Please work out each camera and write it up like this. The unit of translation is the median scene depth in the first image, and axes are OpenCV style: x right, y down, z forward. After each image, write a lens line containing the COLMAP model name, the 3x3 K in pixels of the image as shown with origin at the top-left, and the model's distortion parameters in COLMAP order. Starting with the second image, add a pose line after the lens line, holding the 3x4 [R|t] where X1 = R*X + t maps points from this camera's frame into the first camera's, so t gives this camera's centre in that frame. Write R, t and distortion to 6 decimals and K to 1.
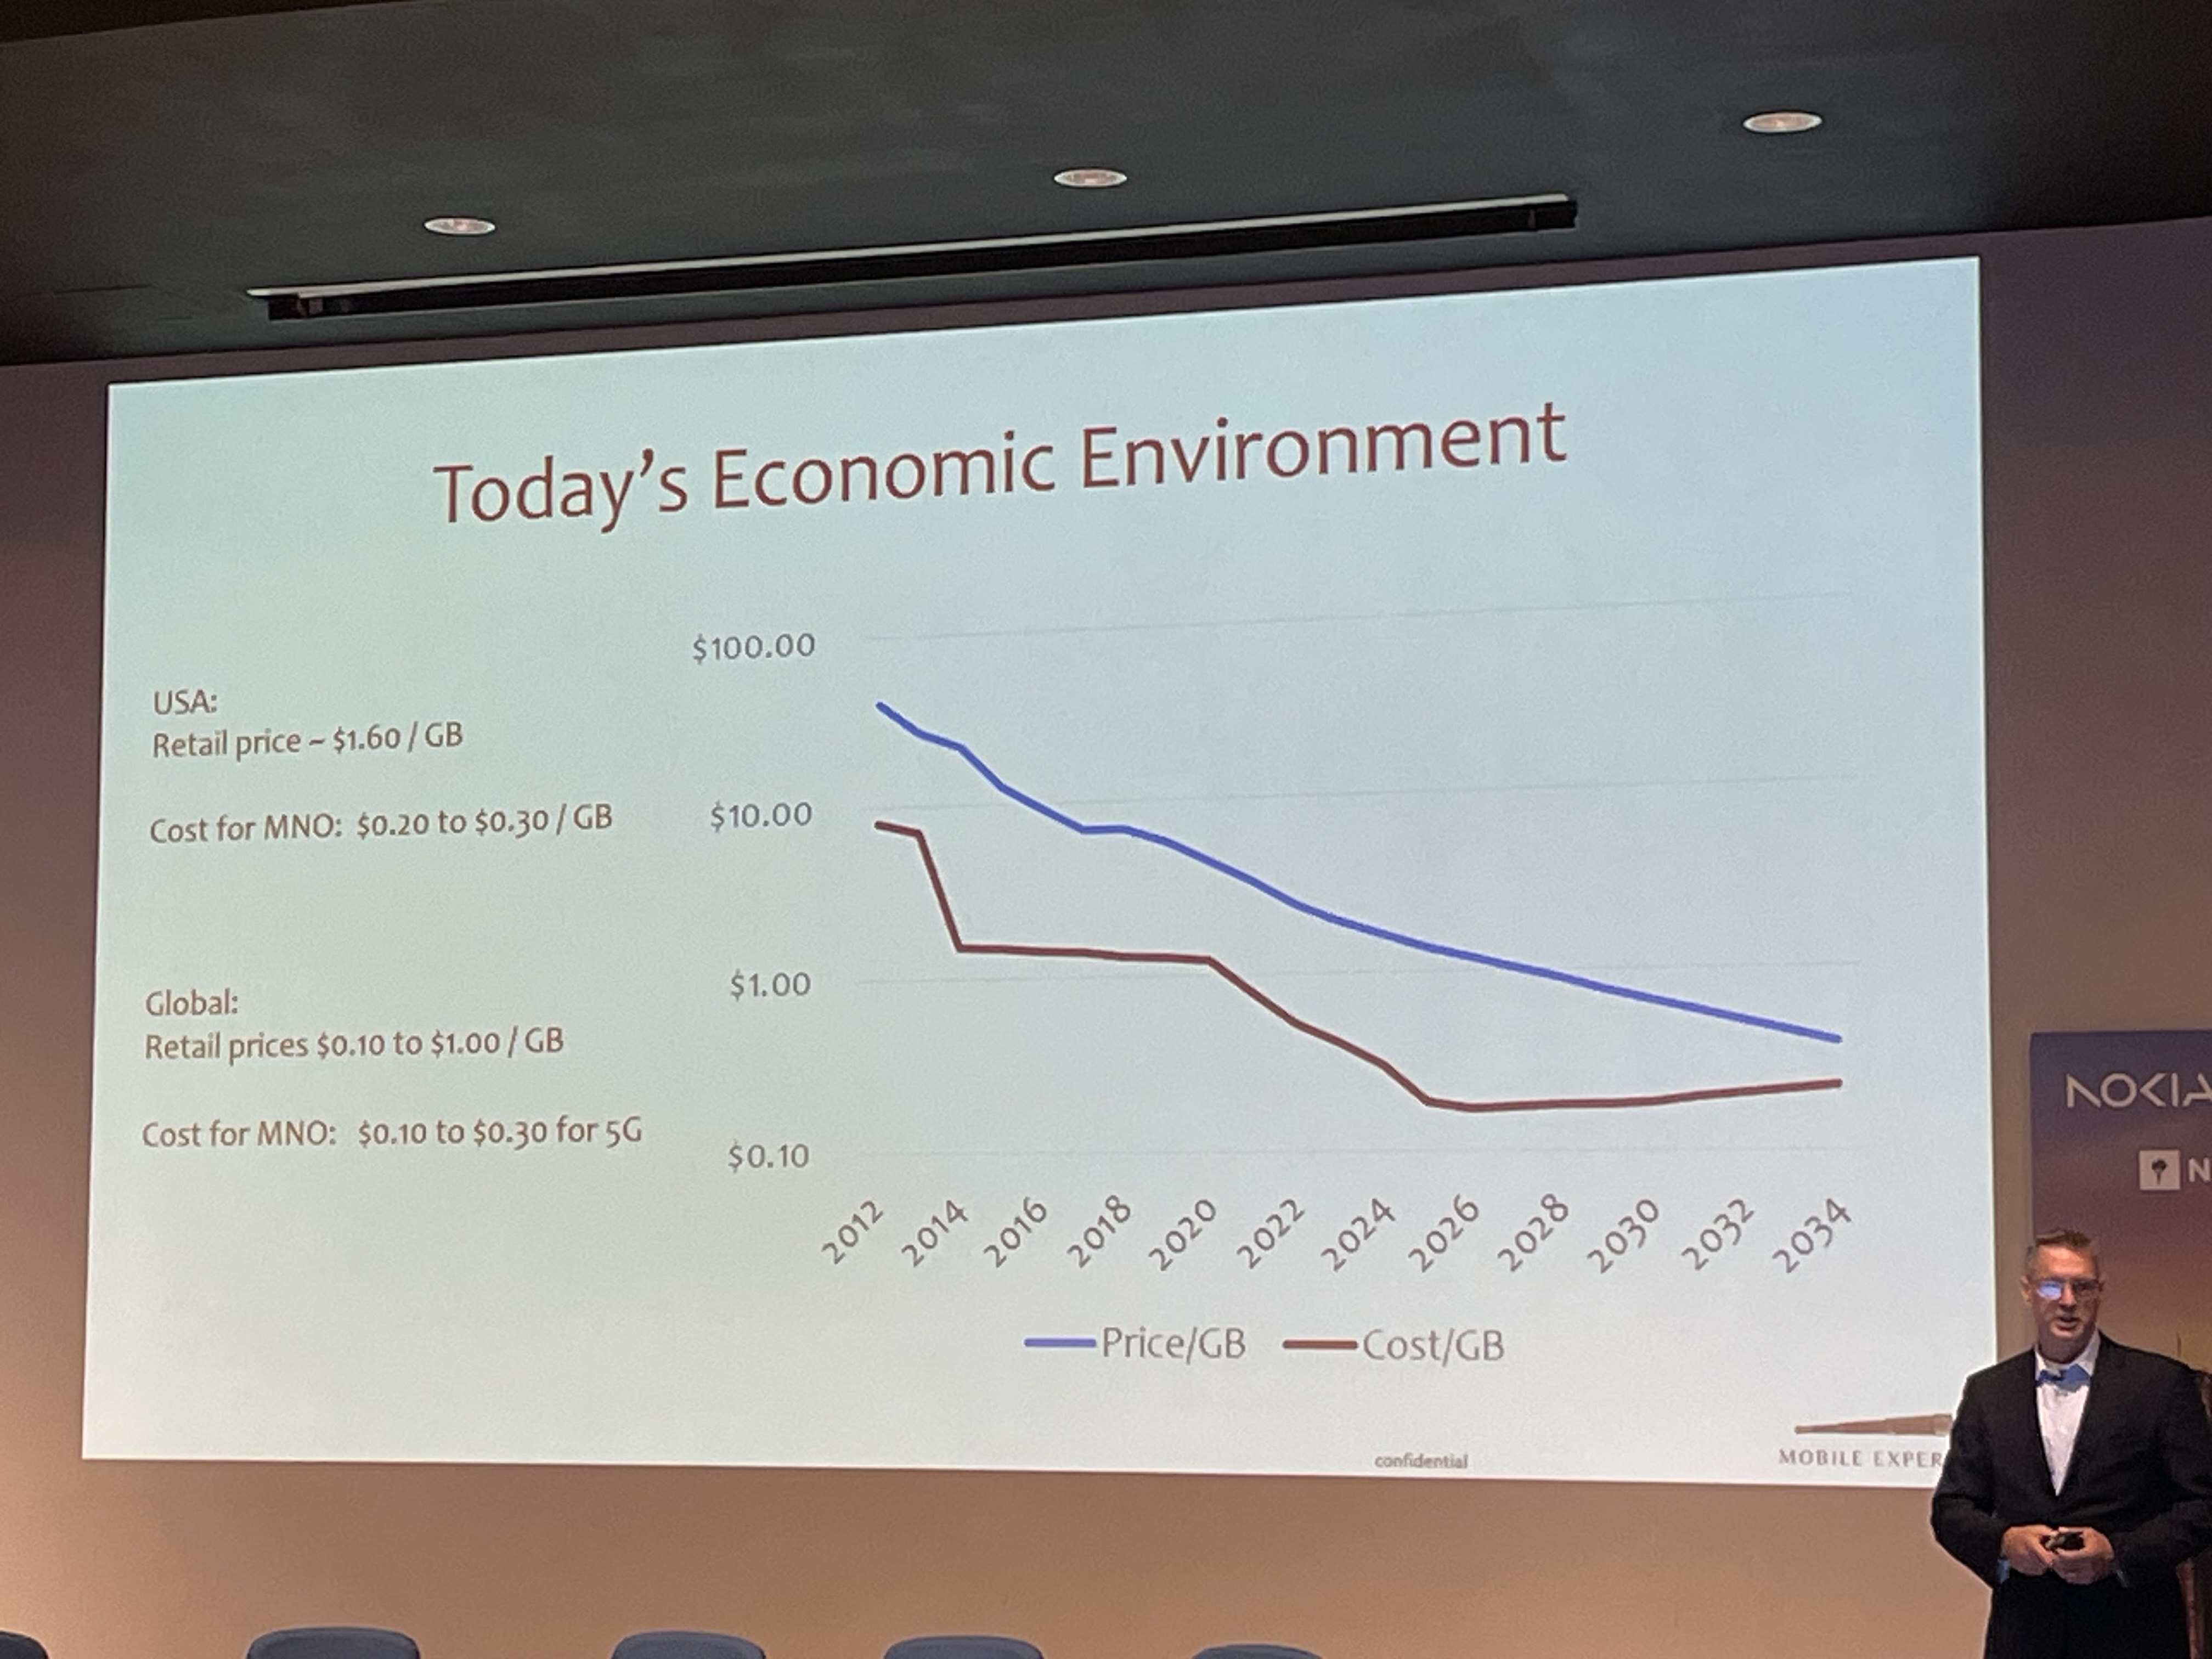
lens RADIAL K [[5243.5, 0, 1104.4], [0, 5243.5, 826.7], [0, 0, 1]] dist [-0.105271, 0.000000]
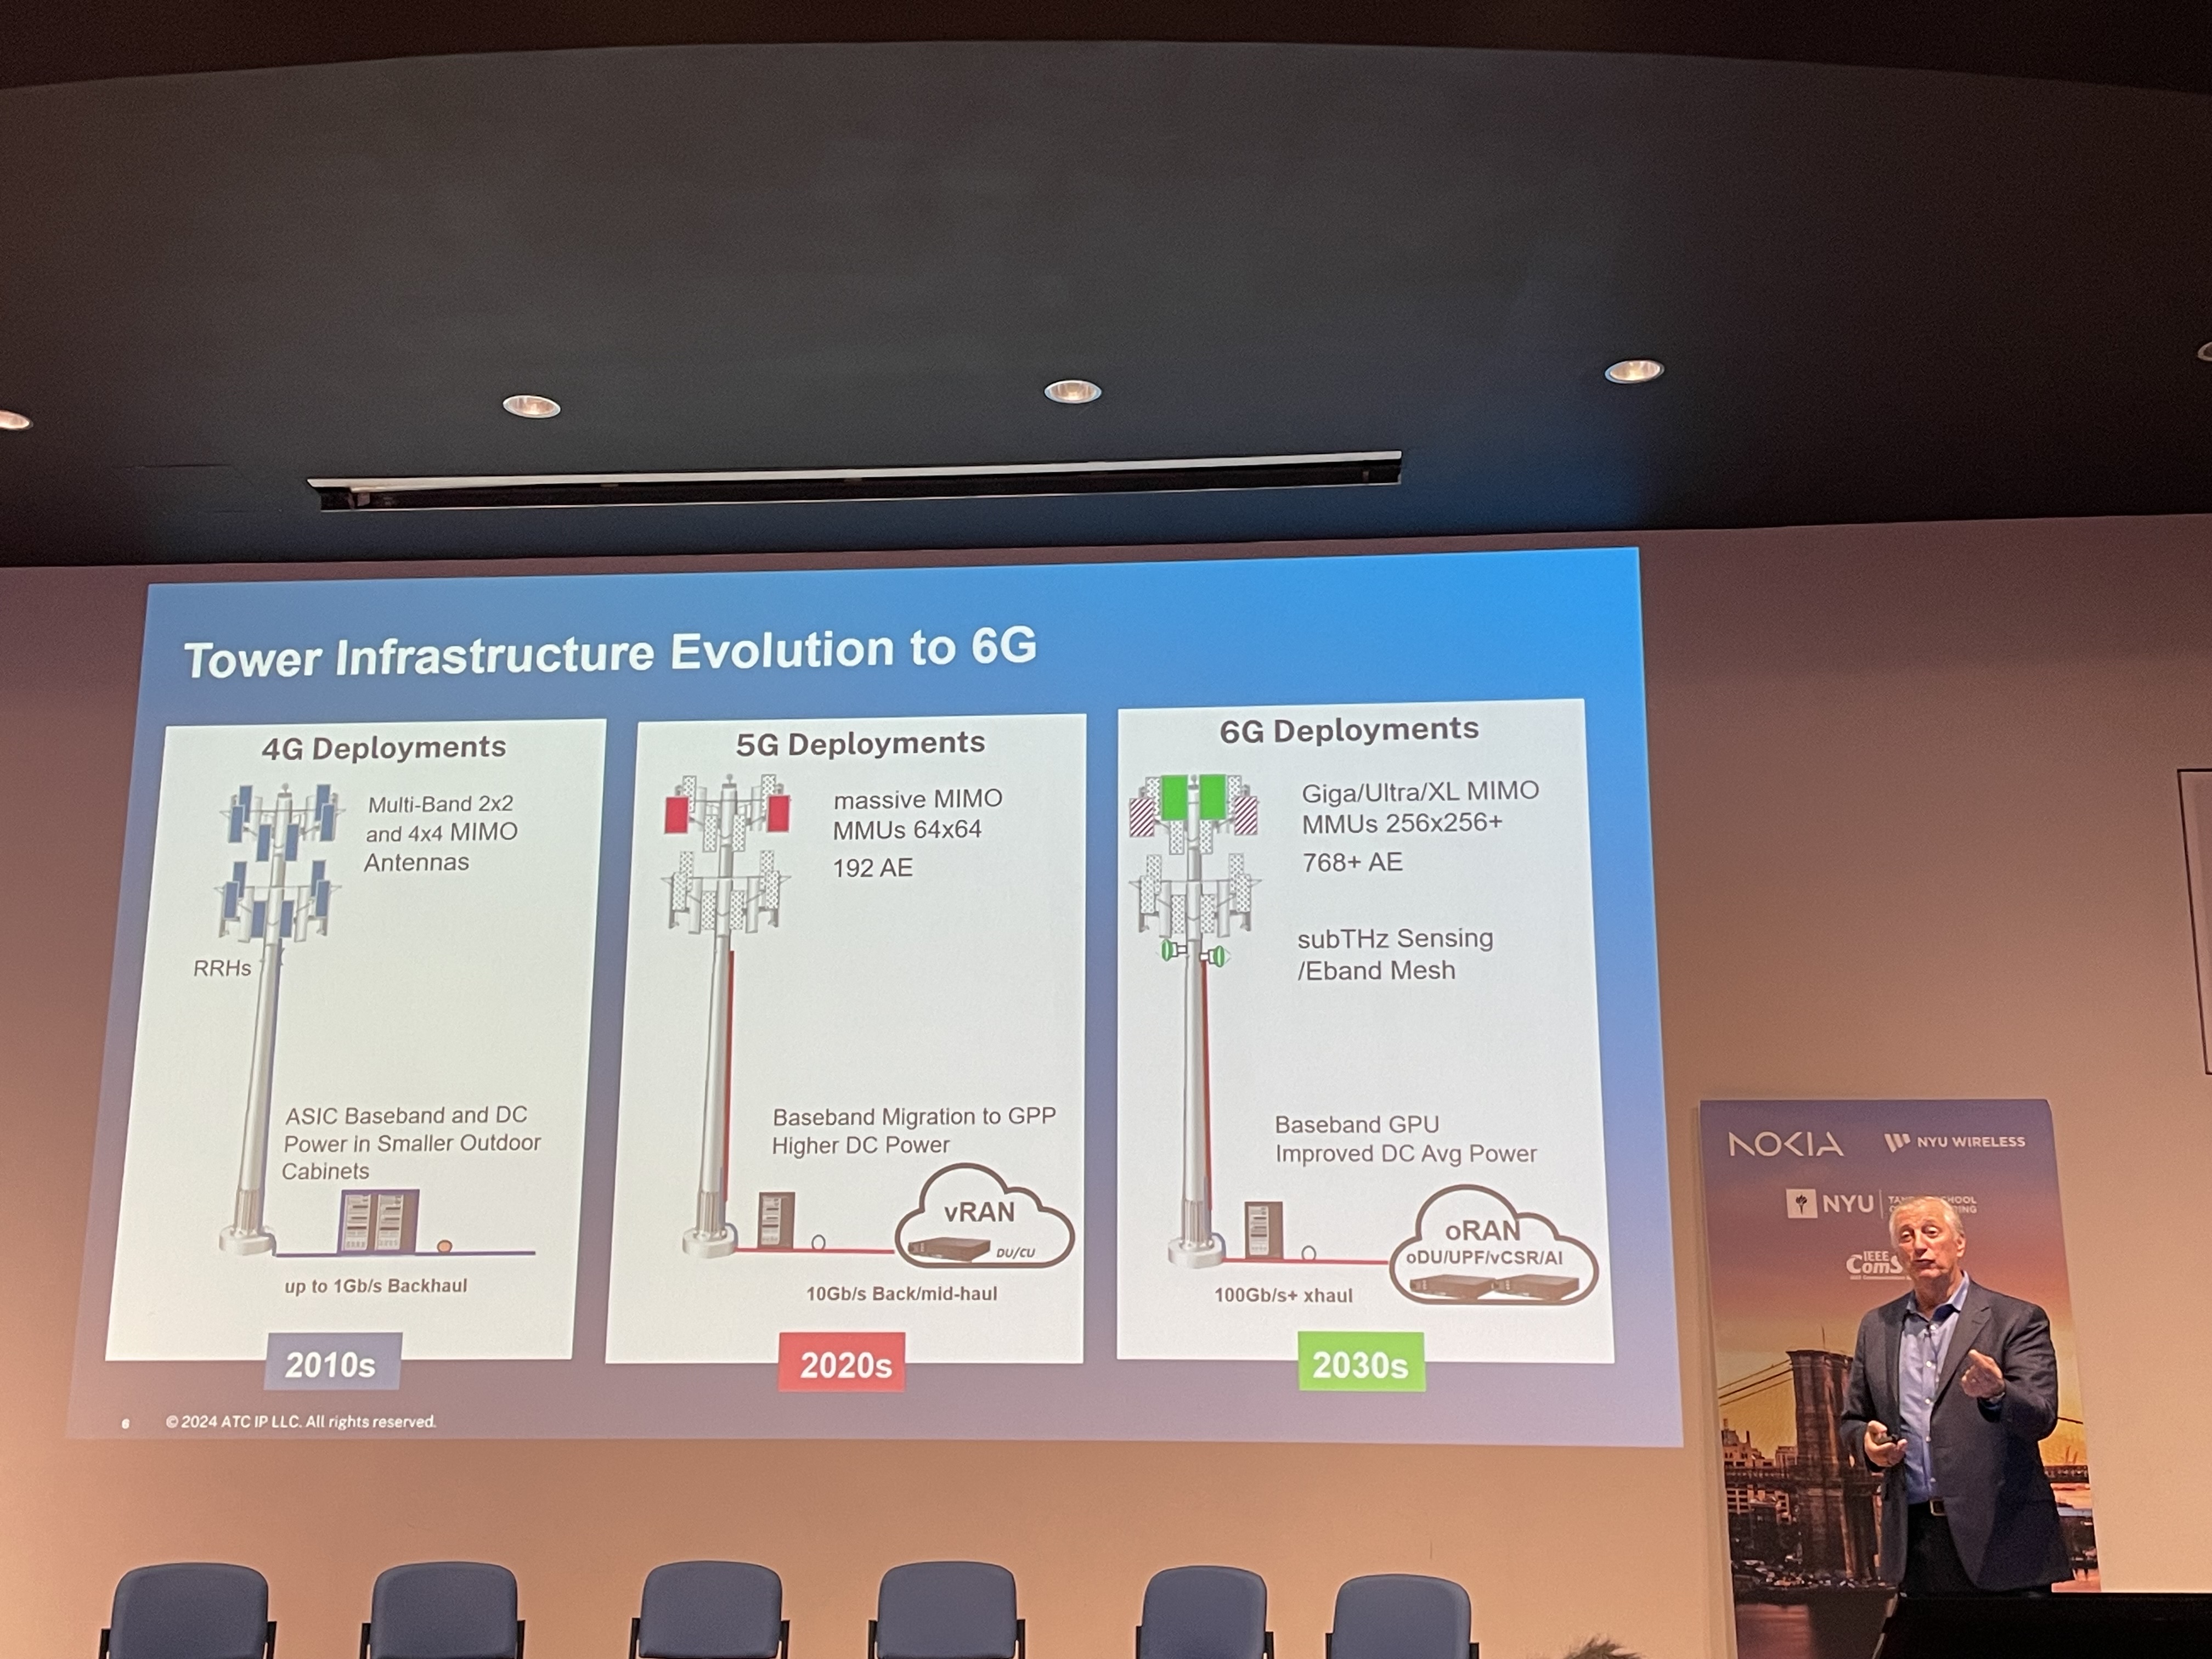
lens RADIAL K [[2564.2, 0, 1112.5], [0, 2564.2, 843.1], [0, 0, 1]] dist [-0.000604, 0.000000]
pose [[0.964478, 0.063911, 0.256317, -0.143934], [-0.032447, 0.991606, -0.125158, 0.062035], [-0.262164, 0.112396, 0.958456, 0.402126]]
